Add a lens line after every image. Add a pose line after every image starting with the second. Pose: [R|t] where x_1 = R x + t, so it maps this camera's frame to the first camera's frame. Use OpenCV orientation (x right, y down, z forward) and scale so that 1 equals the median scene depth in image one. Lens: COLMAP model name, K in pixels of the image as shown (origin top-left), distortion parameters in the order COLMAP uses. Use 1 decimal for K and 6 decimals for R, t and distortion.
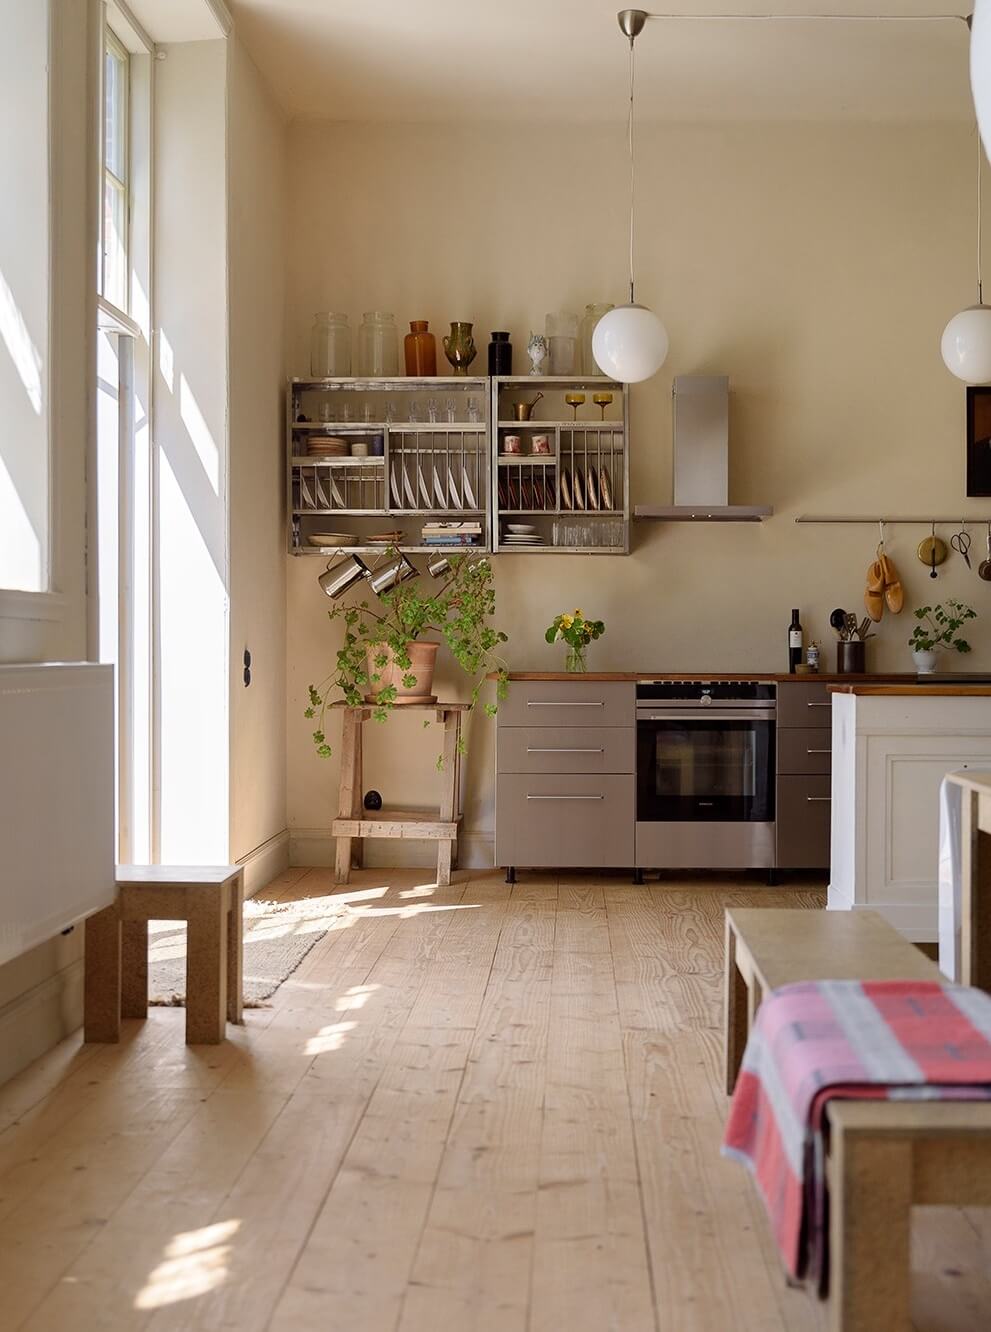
lens RADIAL K [[1708.0, 0, 495.2], [0, 1708.0, 665.6], [0, 0, 1]] dist [-0.024521, 0.000000]
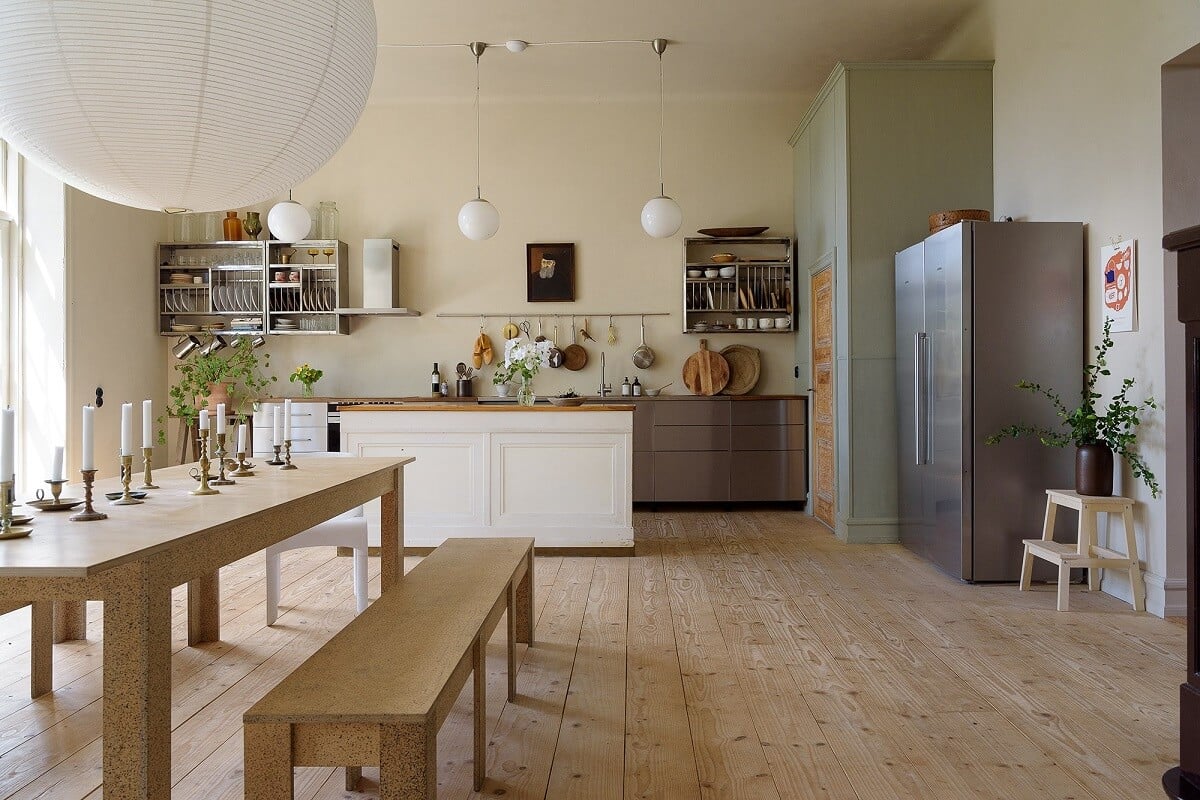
lens RADIAL K [[922.5, 0, 618.3], [0, 922.5, 377.0], [0, 0, 1]] dist [-0.011408, 0.001449]
pose [[0.999936, -0.008266, 0.007770, 0.374471], [0.008390, 0.999836, -0.016046, 0.000255], [-0.007636, 0.016110, 0.999841, -0.014016]]
